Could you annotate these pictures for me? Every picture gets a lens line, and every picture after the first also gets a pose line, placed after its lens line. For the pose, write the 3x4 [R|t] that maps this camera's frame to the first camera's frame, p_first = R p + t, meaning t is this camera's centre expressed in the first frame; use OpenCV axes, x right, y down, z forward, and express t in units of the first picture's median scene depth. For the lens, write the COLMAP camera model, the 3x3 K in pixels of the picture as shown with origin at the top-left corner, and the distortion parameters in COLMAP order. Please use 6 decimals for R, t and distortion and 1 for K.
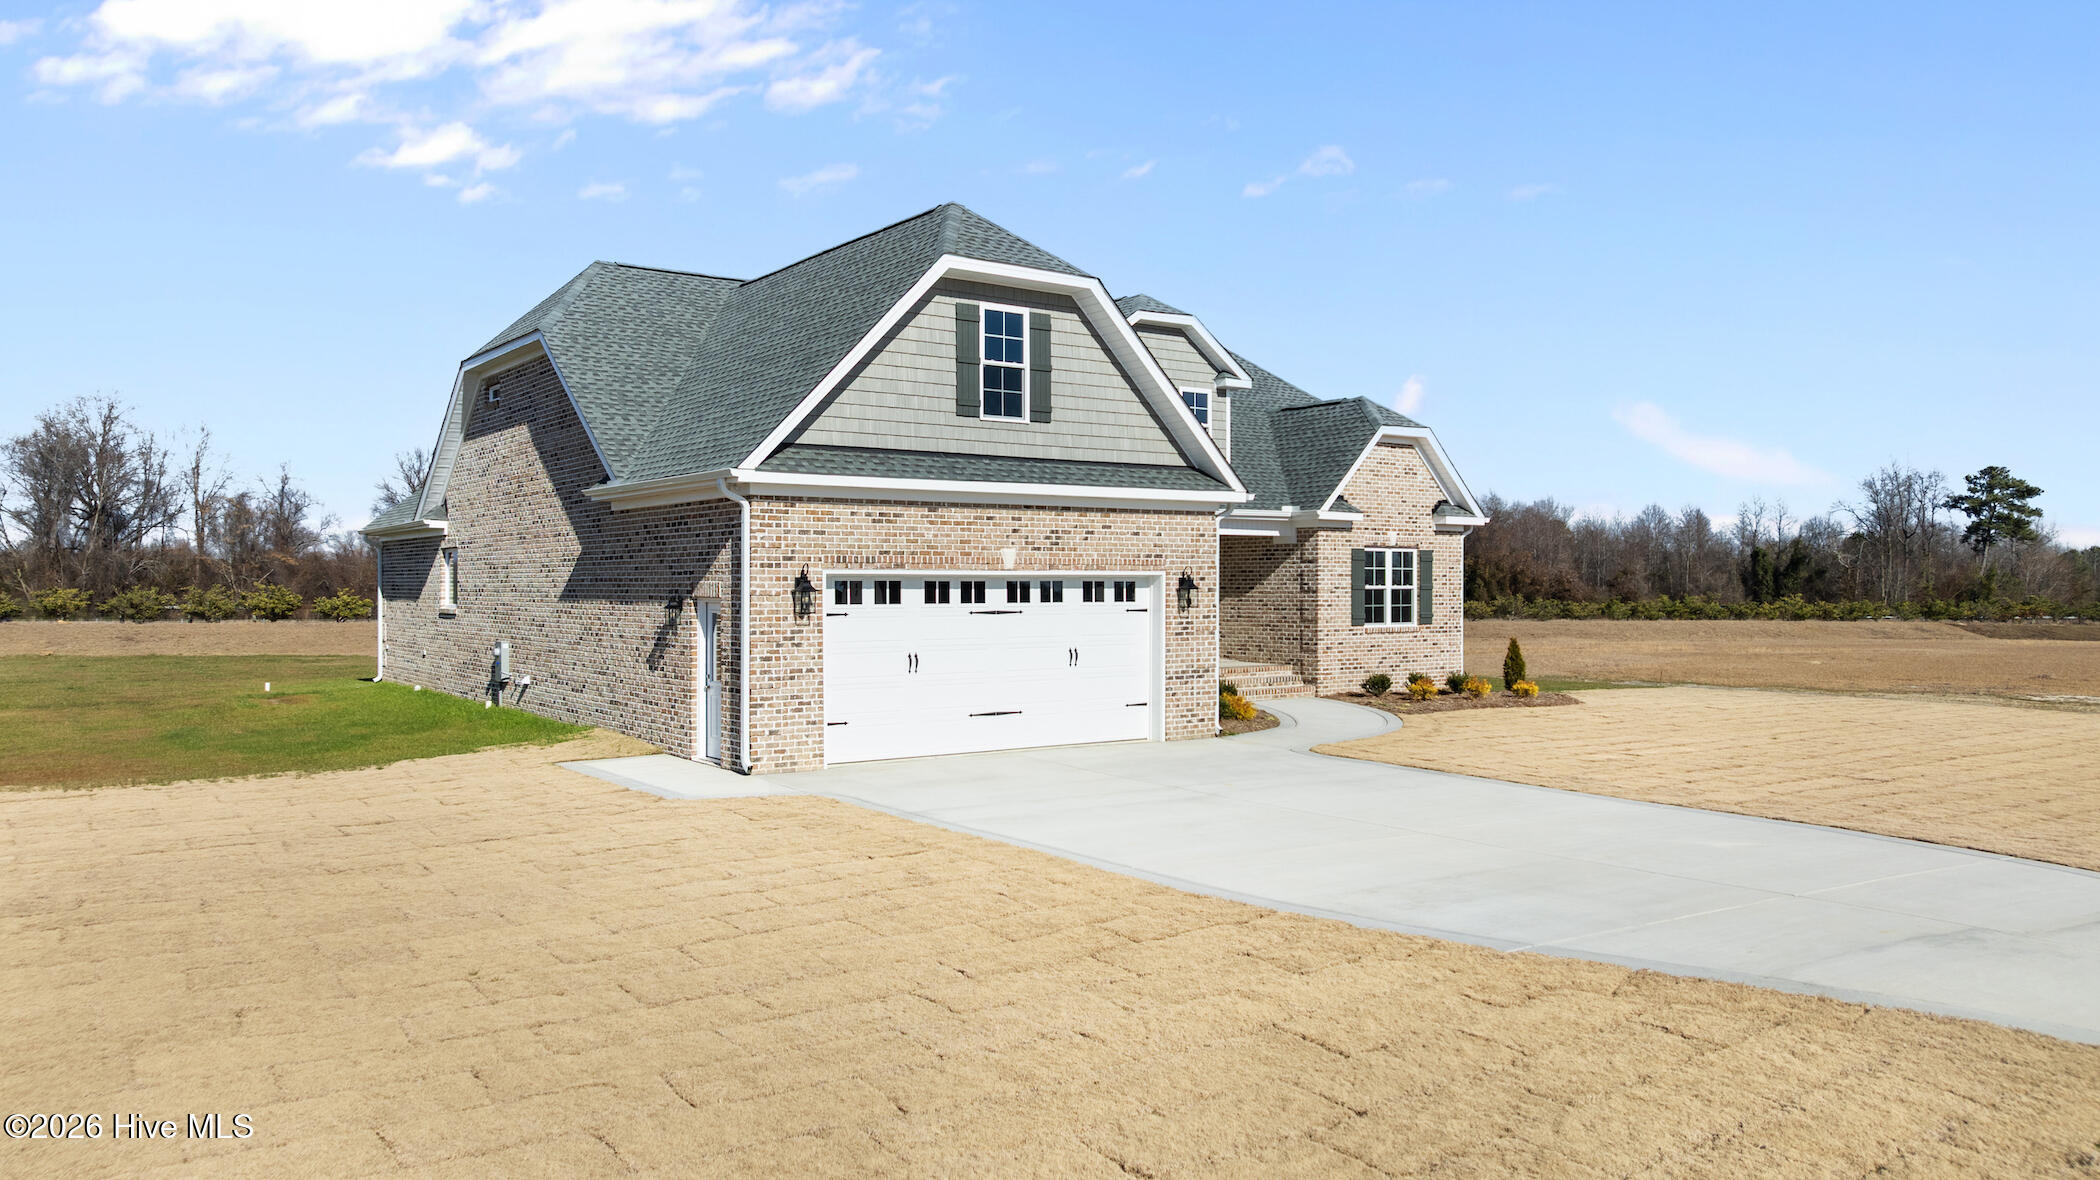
lens RADIAL K [[1496.4, 0, 1050.0], [0, 1496.4, 590.0], [0, 0, 1]] dist [0.010649, 0.000853]
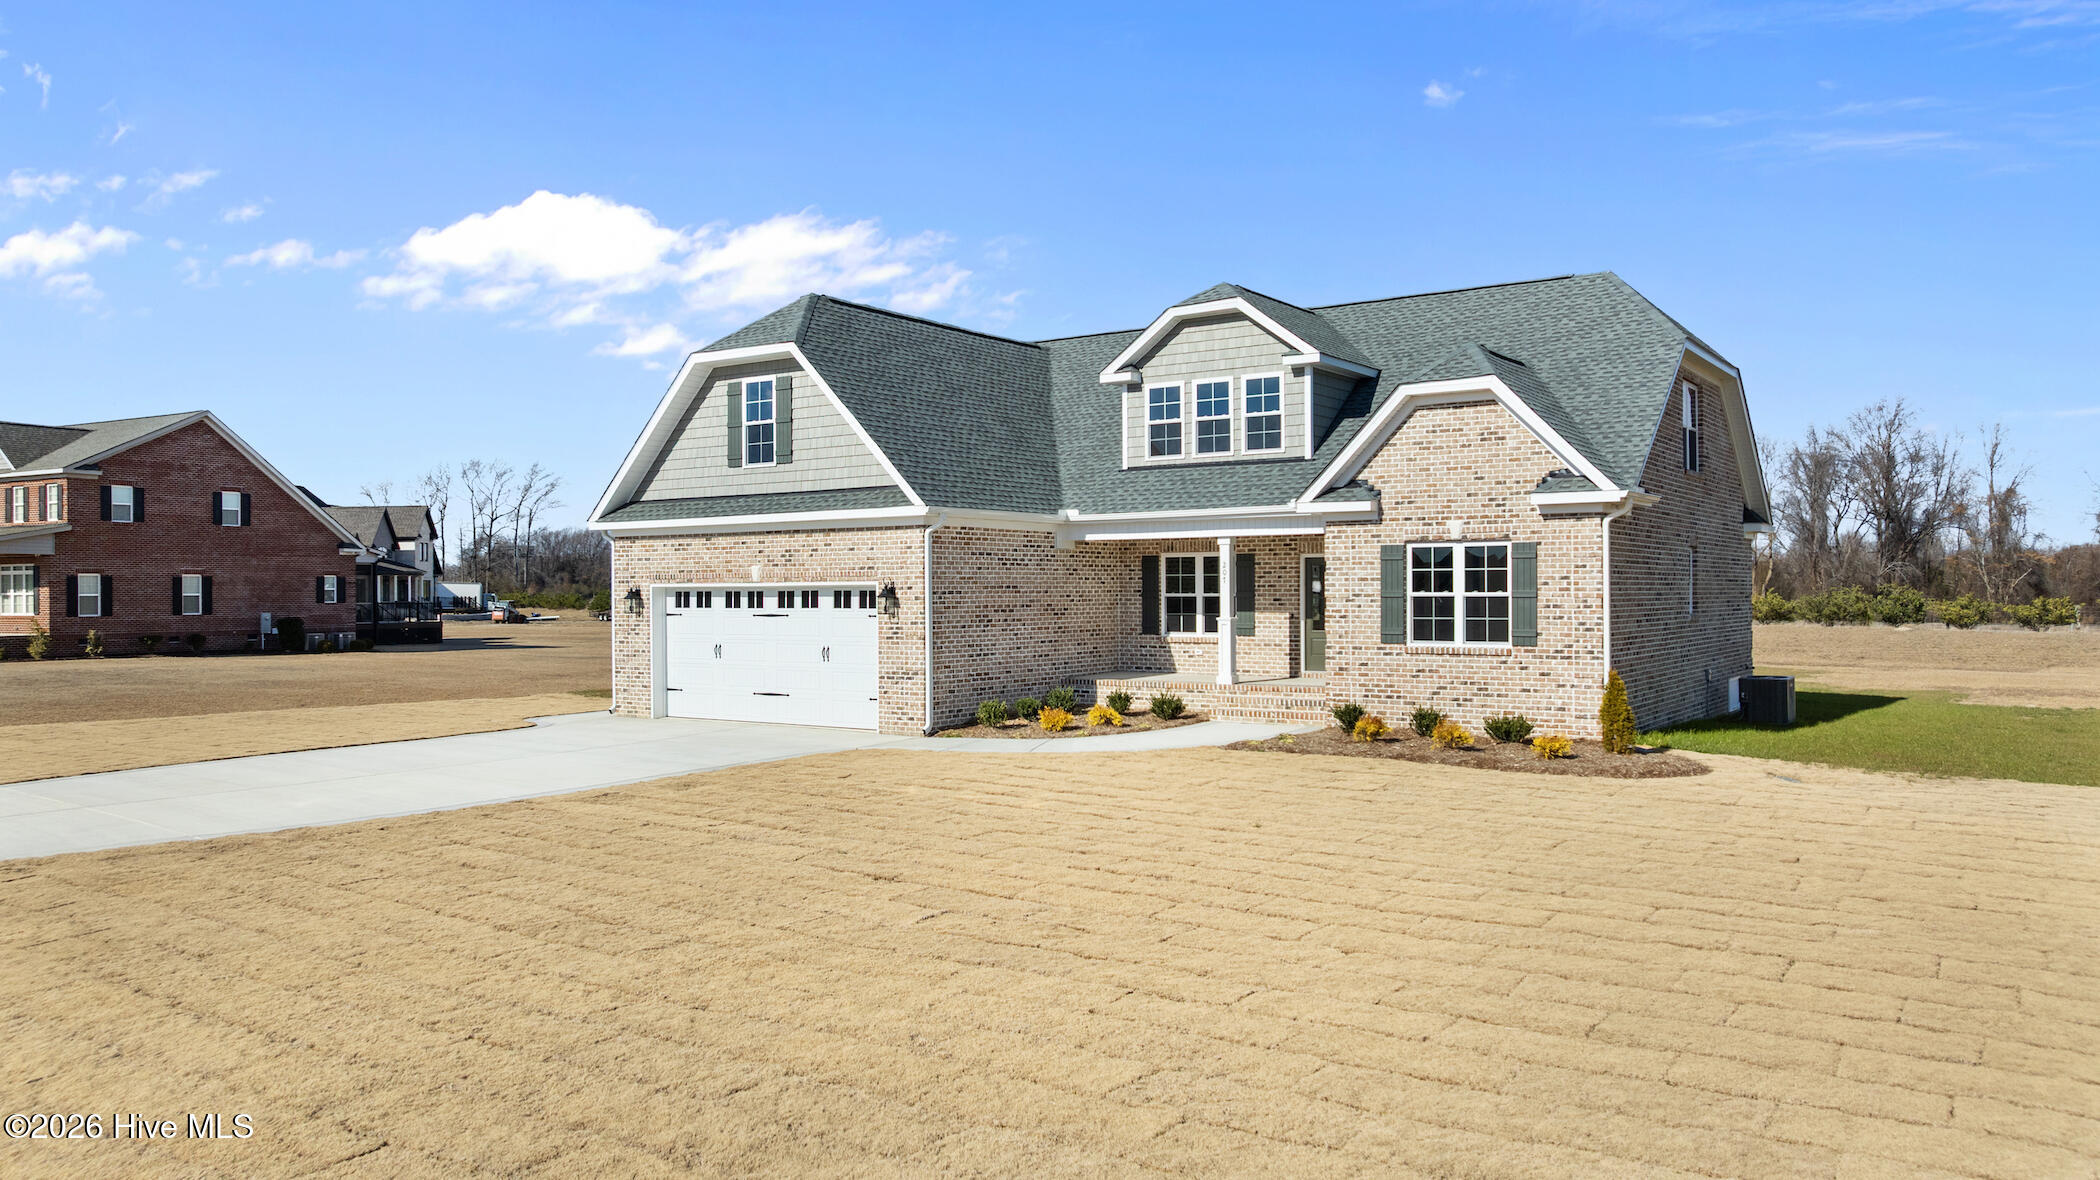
lens RADIAL K [[1497.1, 0, 1050.0], [0, 1497.1, 590.0], [0, 0, 1]] dist [-0.002790, -0.000402]
pose [[0.326317, -0.002438, -0.945257, 1.237963], [0.001174, 0.999997, -0.002174, -0.003684], [0.945260, -0.000400, 0.326319, 0.797125]]
